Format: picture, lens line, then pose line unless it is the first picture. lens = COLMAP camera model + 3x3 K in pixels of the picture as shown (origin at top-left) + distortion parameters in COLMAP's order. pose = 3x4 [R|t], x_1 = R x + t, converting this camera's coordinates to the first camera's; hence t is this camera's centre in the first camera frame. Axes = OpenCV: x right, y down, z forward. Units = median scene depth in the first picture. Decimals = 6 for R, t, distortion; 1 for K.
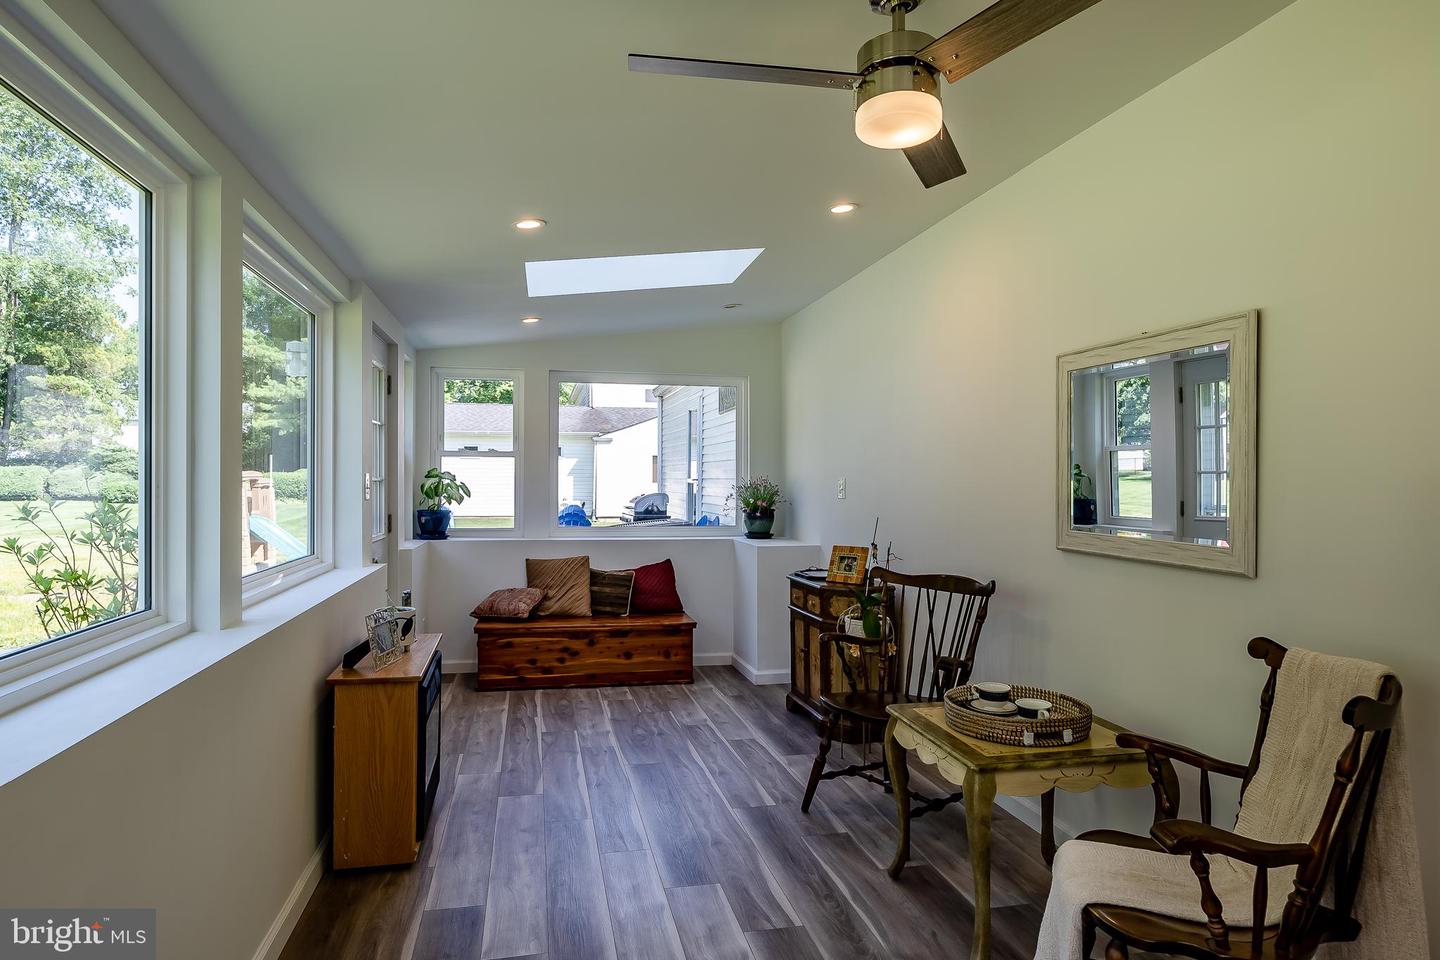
lens RADIAL K [[862.0, 0, 717.1], [0, 862.0, 478.2], [0, 0, 1]] dist [0.000188, -0.000006]
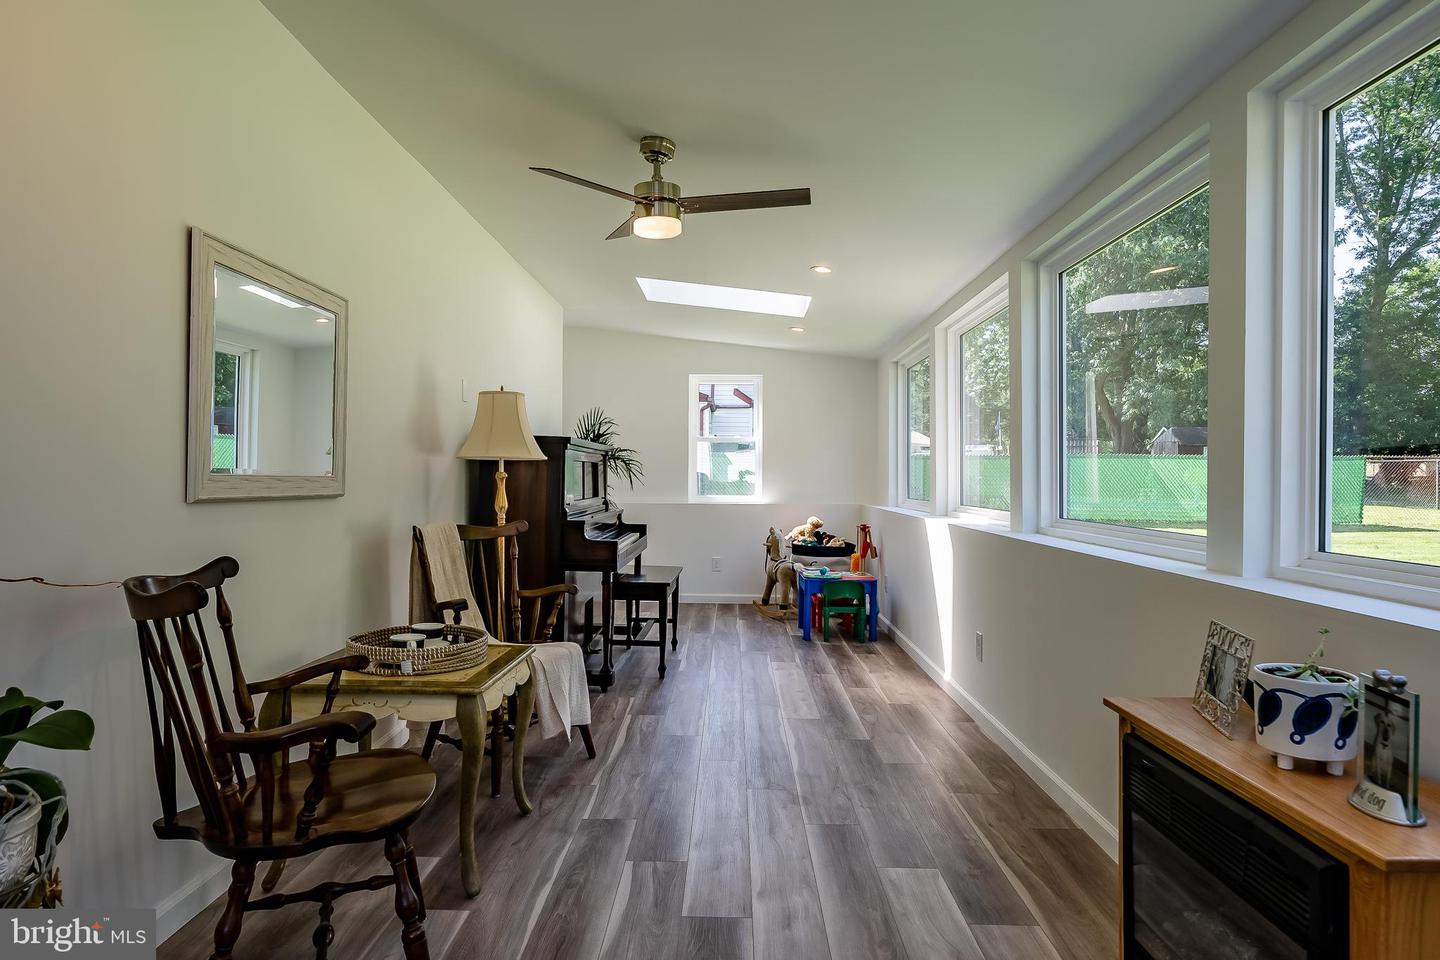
lens RADIAL K [[862.0, 0, 718.7], [0, 862.0, 477.6], [0, 0, 1]] dist [0.000188, -0.000006]
pose [[-0.975060, -0.010297, 0.221703, -0.214757], [-0.011471, 0.999926, -0.004008, 0.071044], [-0.221645, -0.006451, -0.975106, 1.876891]]
